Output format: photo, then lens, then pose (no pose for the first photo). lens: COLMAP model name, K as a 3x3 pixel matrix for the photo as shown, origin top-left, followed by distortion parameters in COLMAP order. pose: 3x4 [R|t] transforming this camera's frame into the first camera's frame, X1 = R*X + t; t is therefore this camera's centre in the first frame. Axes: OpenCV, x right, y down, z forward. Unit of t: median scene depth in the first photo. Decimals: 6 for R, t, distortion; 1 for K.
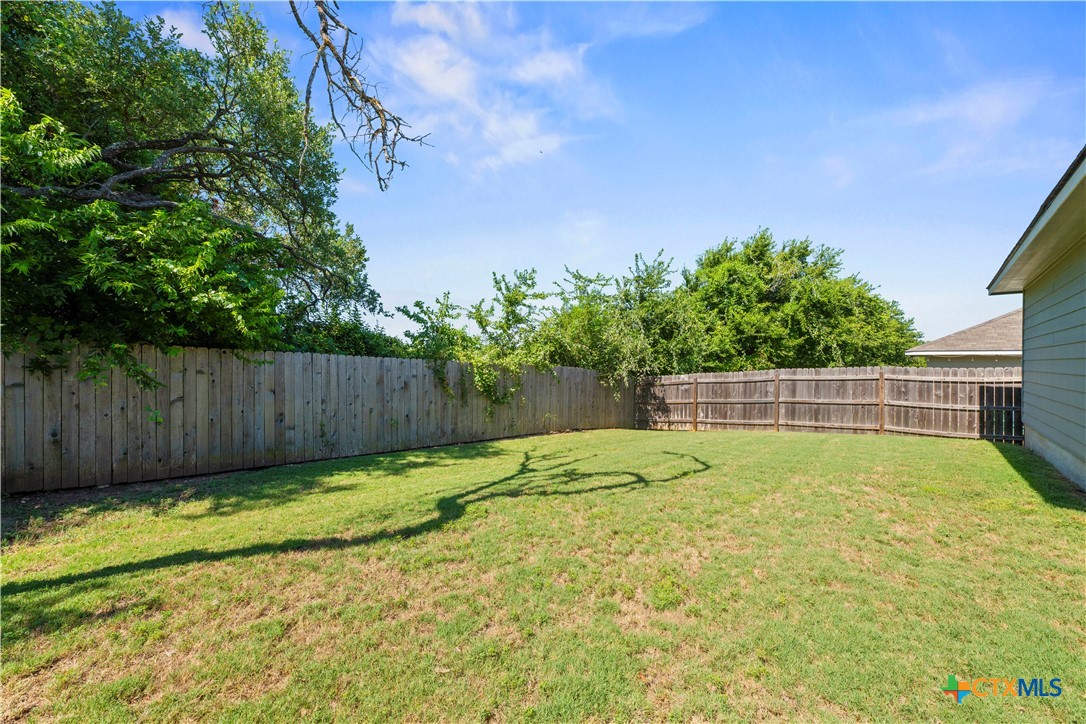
lens RADIAL K [[421.8, 0, 539.3], [0, 421.8, 366.6], [0, 0, 1]] dist [0.000394, -0.000181]
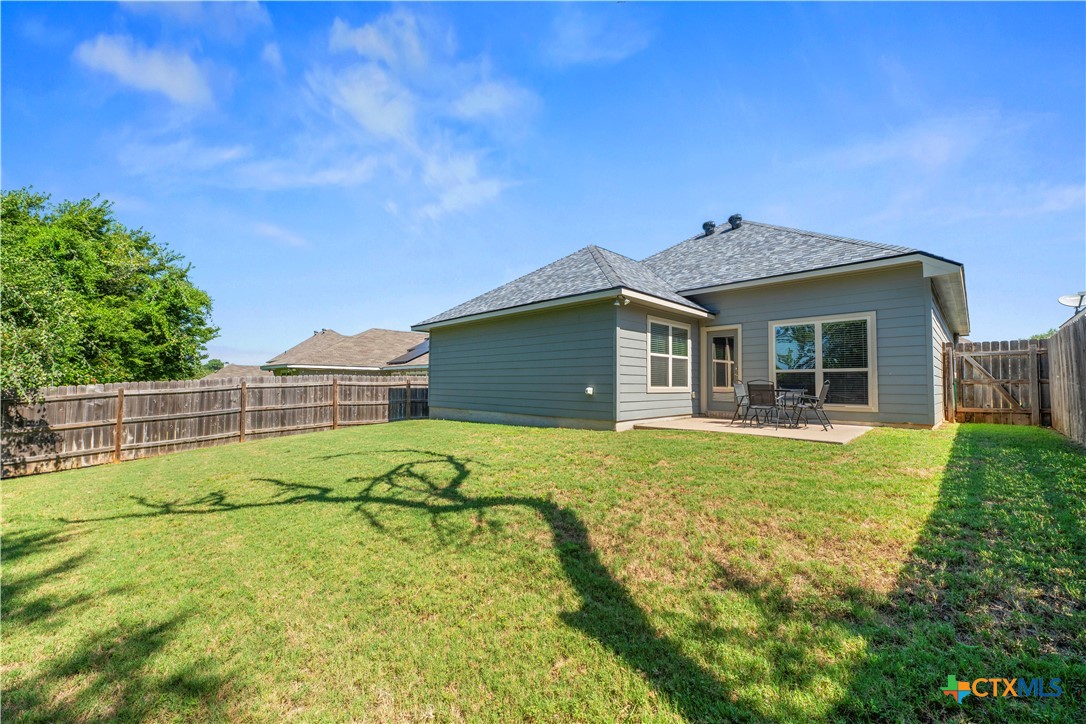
lens RADIAL K [[437.1, 0, 544.0], [0, 437.1, 382.5], [0, 0, 1]] dist [0.000674, -0.000001]
pose [[0.060944, -0.000952, 0.998141, -0.403006], [0.002985, 0.999995, 0.000772, 0.021642], [-0.998137, 0.002932, 0.060947, 0.274180]]
